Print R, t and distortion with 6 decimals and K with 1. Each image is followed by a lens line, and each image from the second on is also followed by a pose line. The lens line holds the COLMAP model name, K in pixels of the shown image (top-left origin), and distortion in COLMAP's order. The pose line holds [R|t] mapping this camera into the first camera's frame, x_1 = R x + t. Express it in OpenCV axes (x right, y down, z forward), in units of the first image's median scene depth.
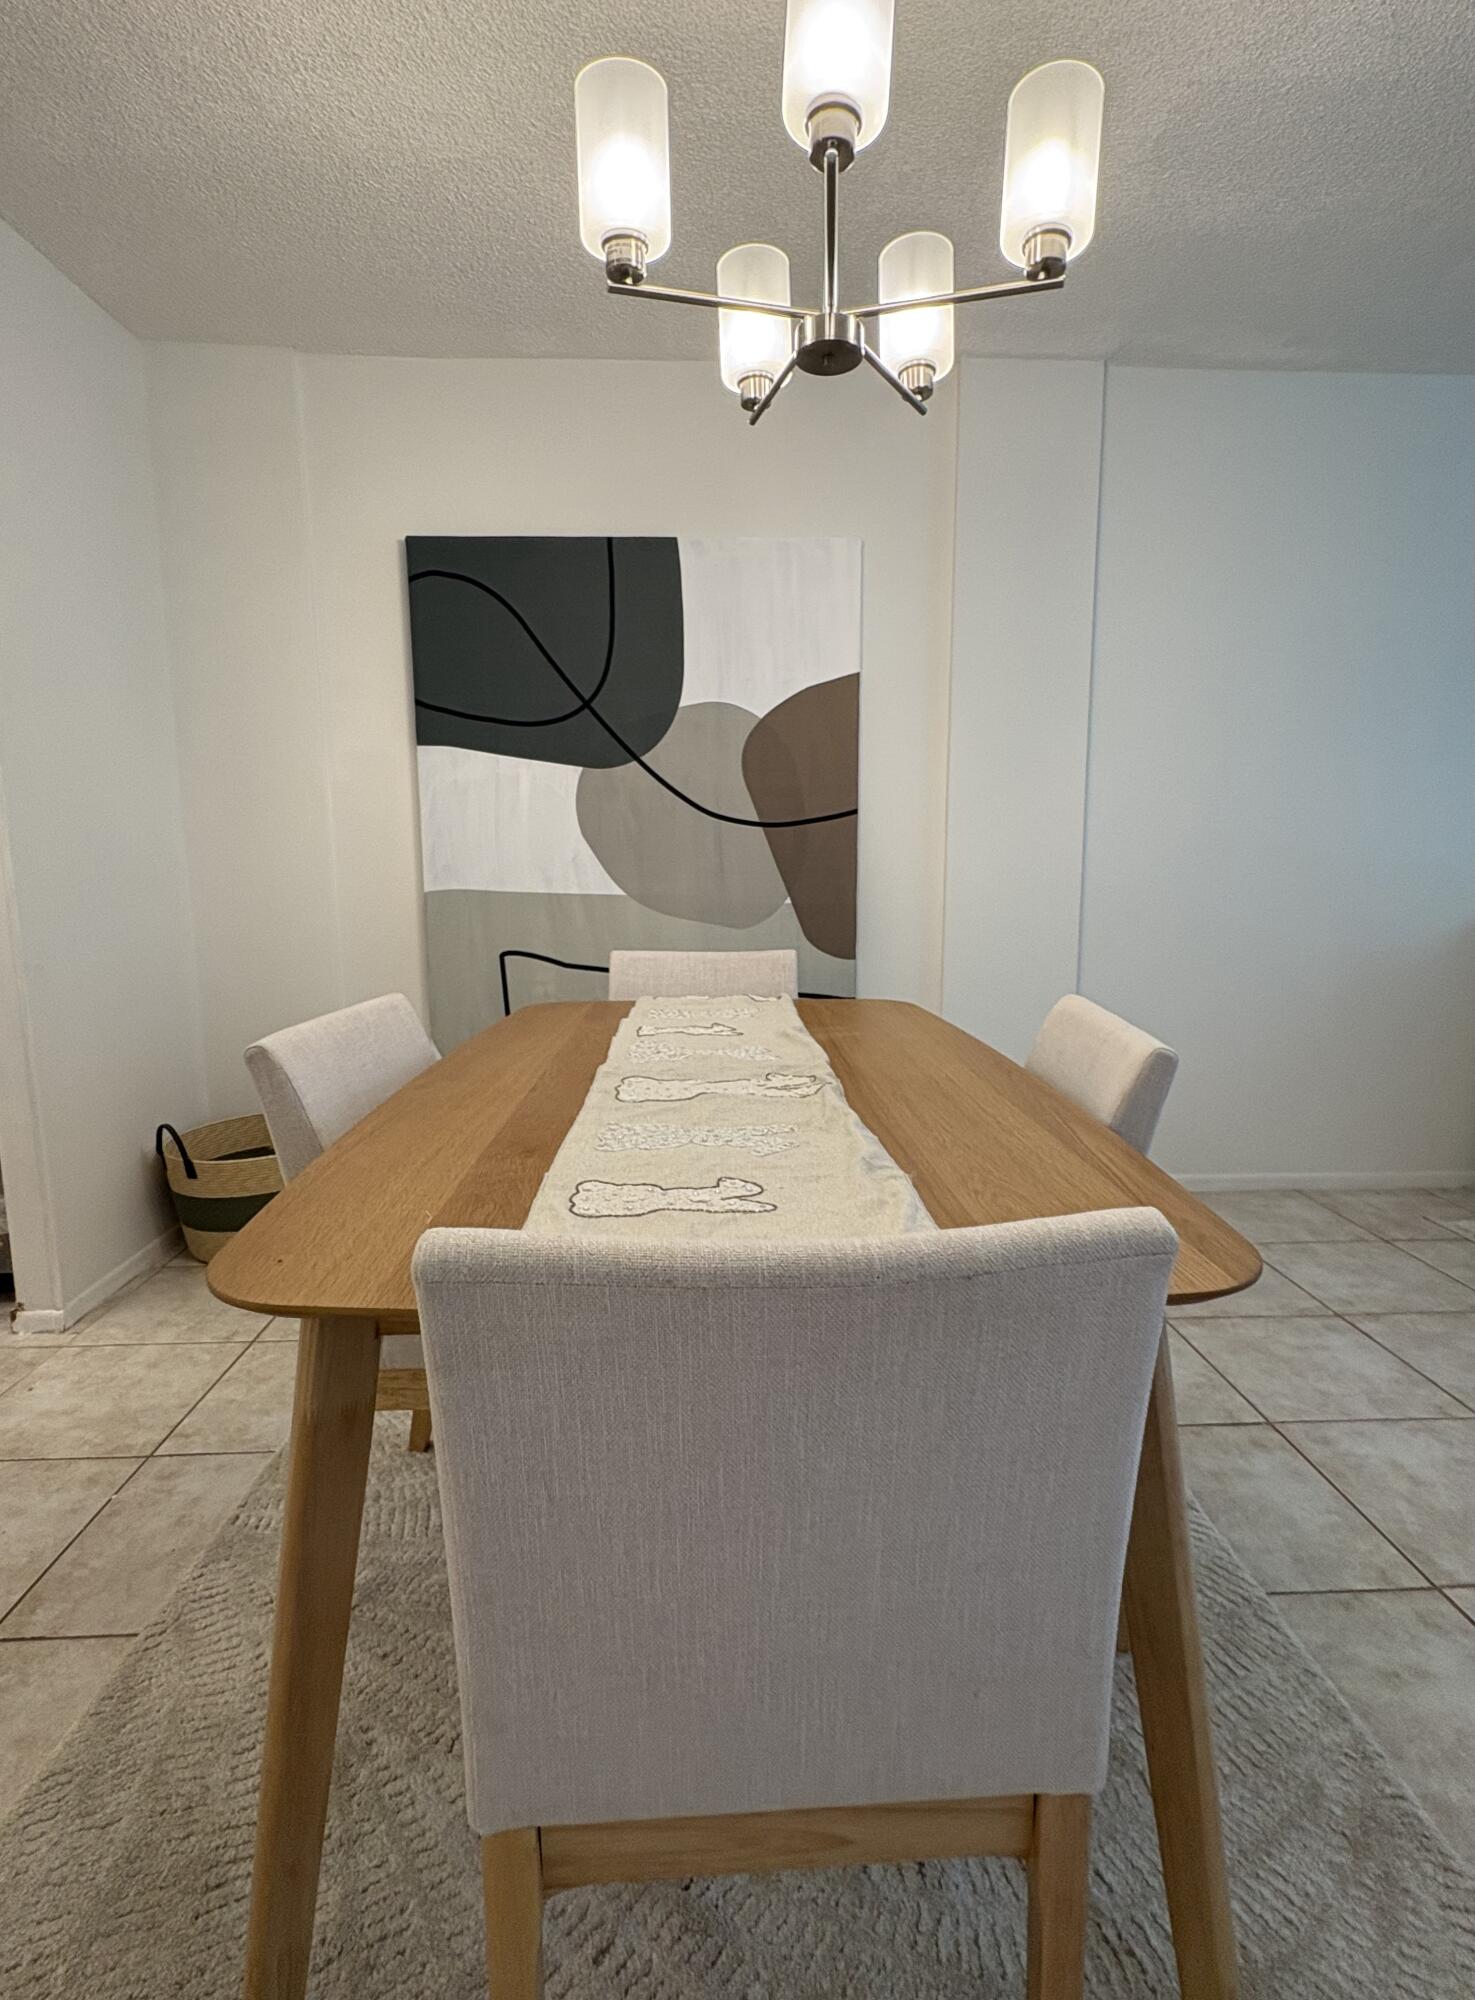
lens RADIAL K [[963.3, 0, 730.2], [0, 963.3, 996.6], [0, 0, 1]] dist [0.004055, -0.001164]
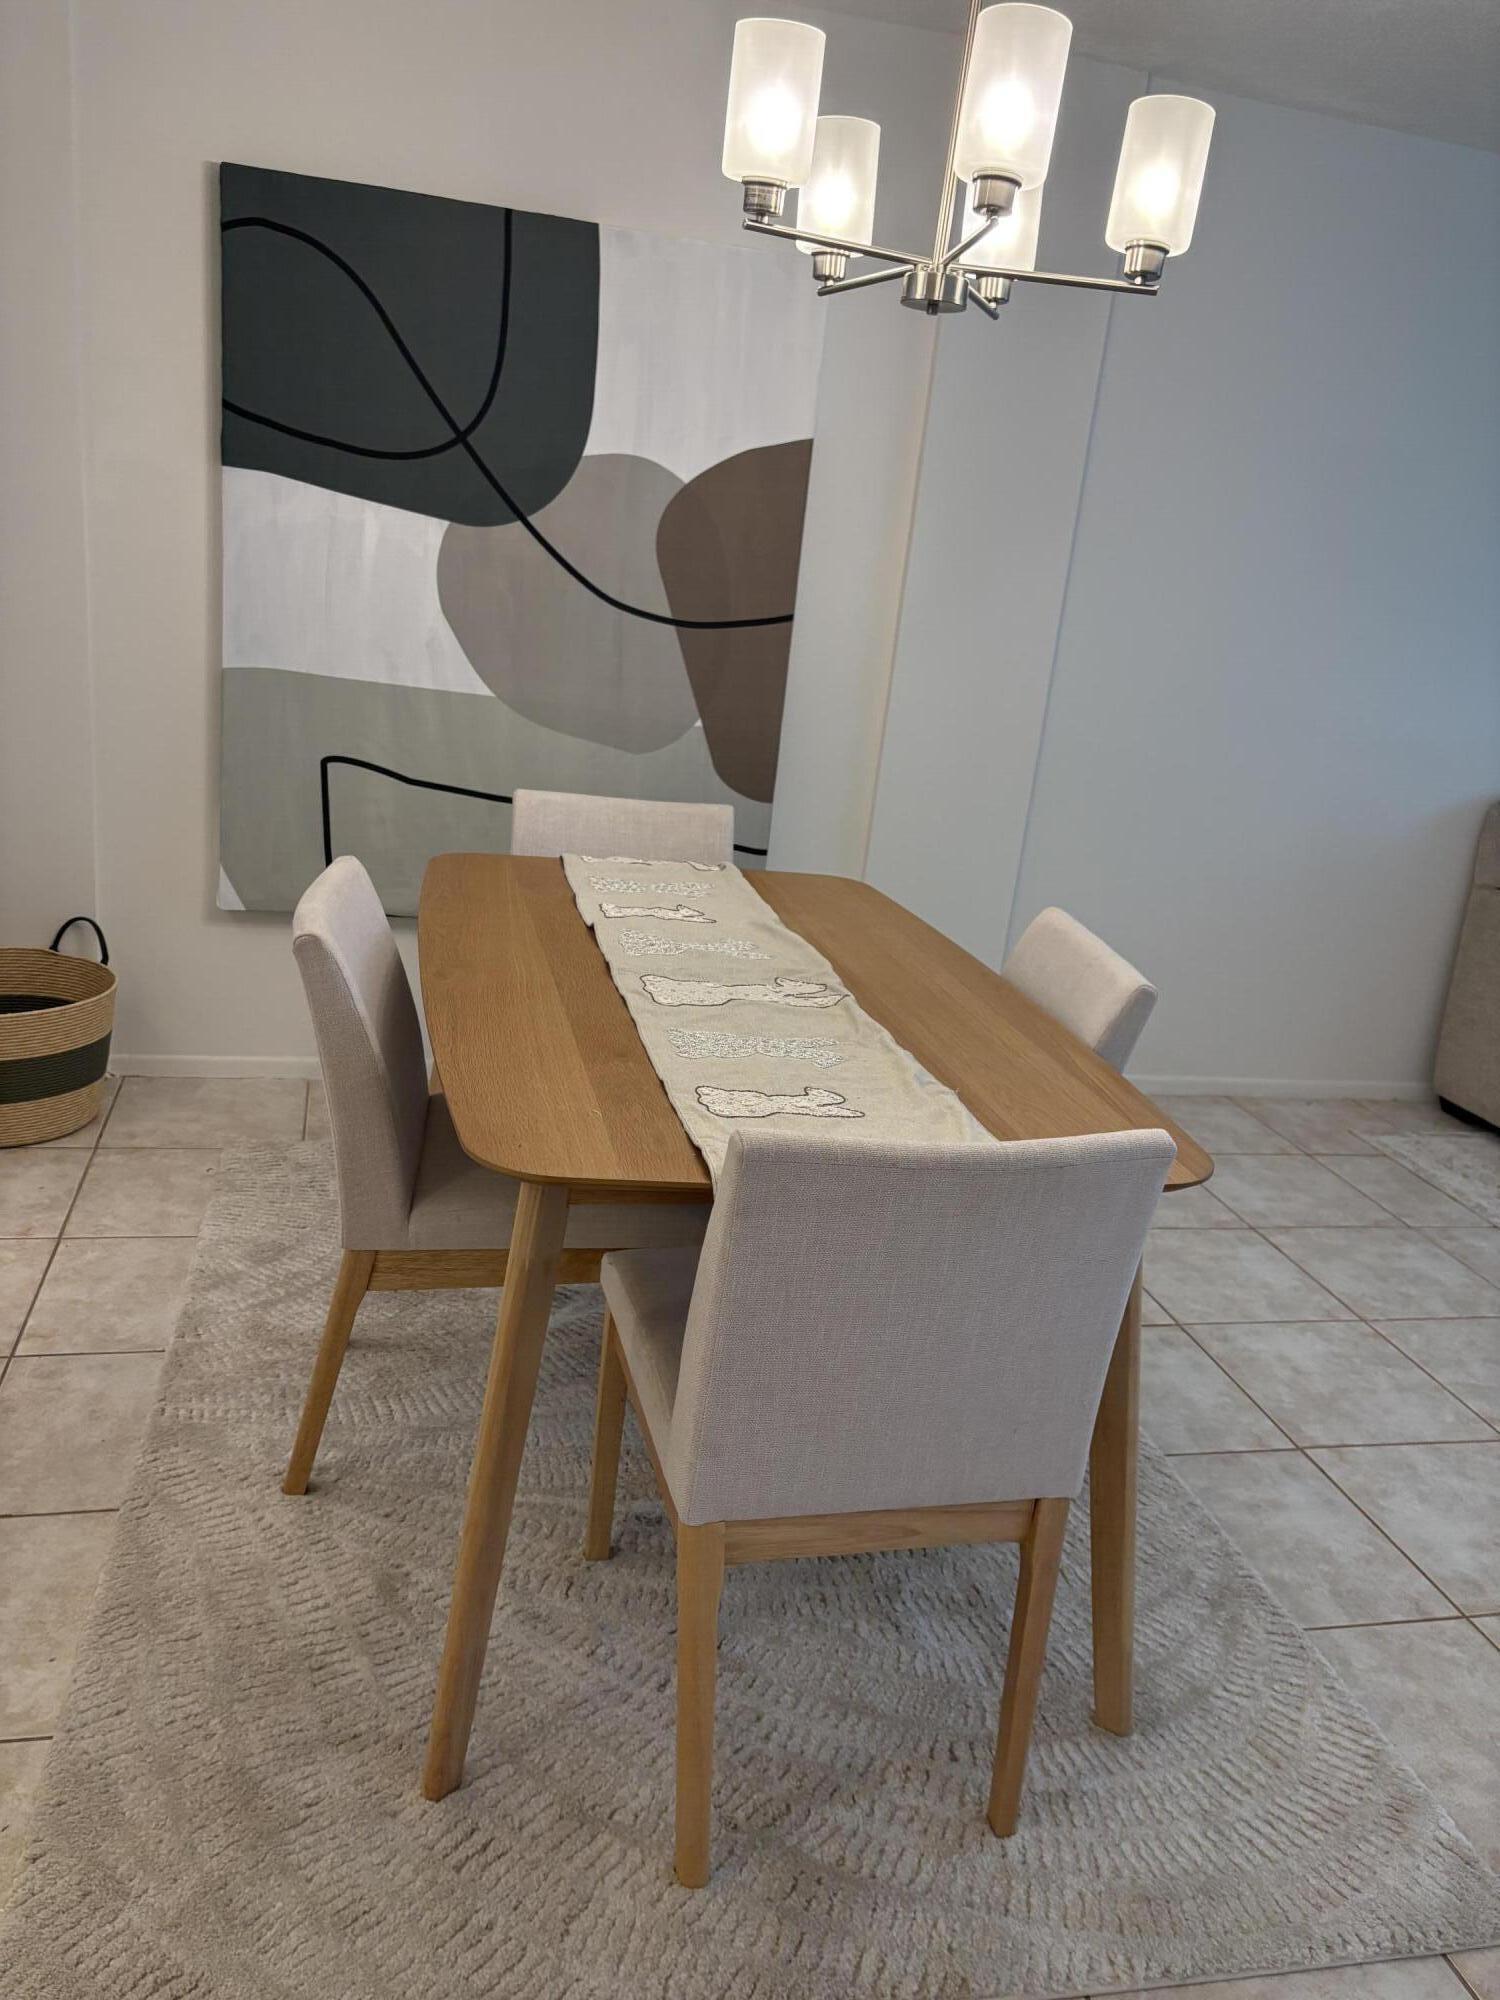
lens RADIAL K [[1527.8, 0, 750.0], [0, 1527.8, 1000.0], [0, 0, 1]] dist [0.042199, -0.039170]
pose [[0.973593, 0.048326, 0.223117, -0.276565], [-0.083419, 0.985062, 0.150648, -0.109521], [-0.212504, -0.165282, 0.963080, -0.436546]]
